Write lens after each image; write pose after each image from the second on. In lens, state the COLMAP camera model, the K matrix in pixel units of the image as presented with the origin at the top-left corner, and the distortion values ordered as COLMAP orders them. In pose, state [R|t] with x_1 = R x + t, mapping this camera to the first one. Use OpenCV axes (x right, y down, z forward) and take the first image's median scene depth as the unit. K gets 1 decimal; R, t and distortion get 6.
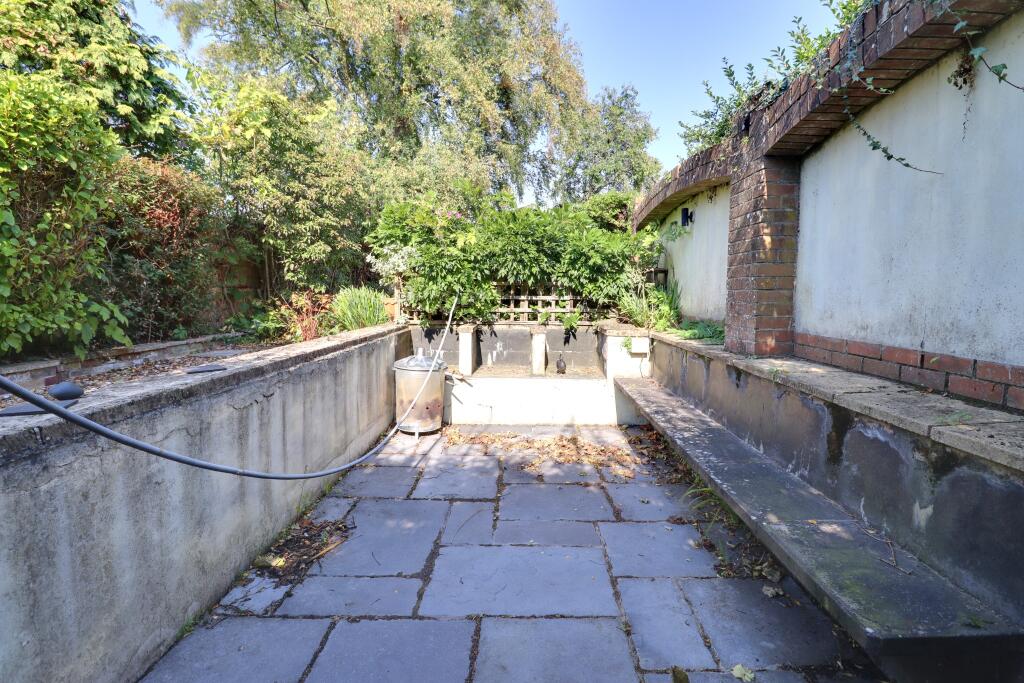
lens RADIAL K [[520.7, 0, 510.4], [0, 520.7, 342.9], [0, 0, 1]] dist [-0.016512, -0.000835]
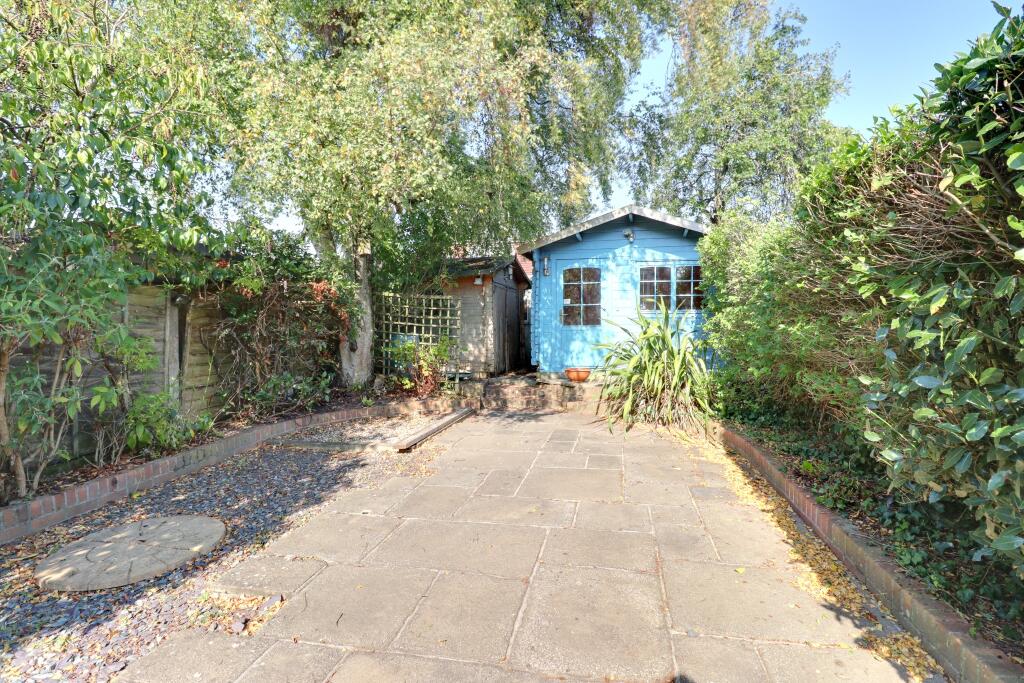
lens RADIAL K [[520.7, 0, 511.7], [0, 520.7, 337.4], [0, 0, 1]] dist [-0.016512, -0.000835]
pose [[0.990533, -0.013522, -0.136606, -0.016834], [0.000466, 0.995462, -0.095158, -0.231709], [0.137273, 0.094194, 0.986044, 1.284133]]
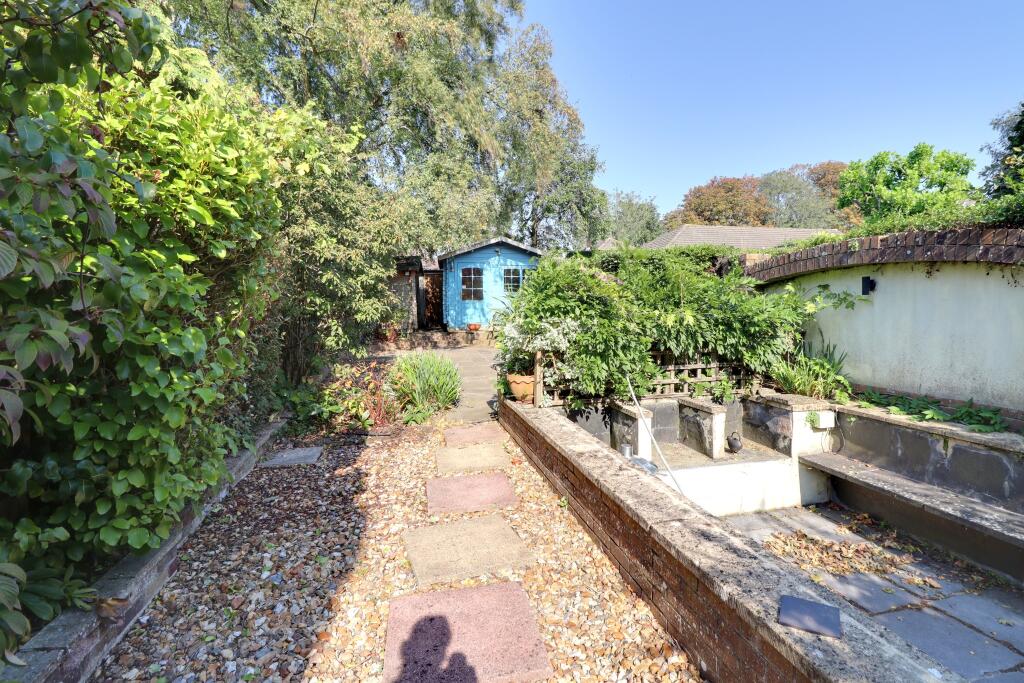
lens RADIAL K [[520.7, 0, 515.8], [0, 520.7, 339.9], [0, 0, 1]] dist [-0.016512, -0.000835]
pose [[0.968400, -0.039666, 0.246229, -0.453364], [0.048152, 0.998432, -0.028537, -0.121552], [-0.244711, 0.039492, 0.968791, 0.190011]]
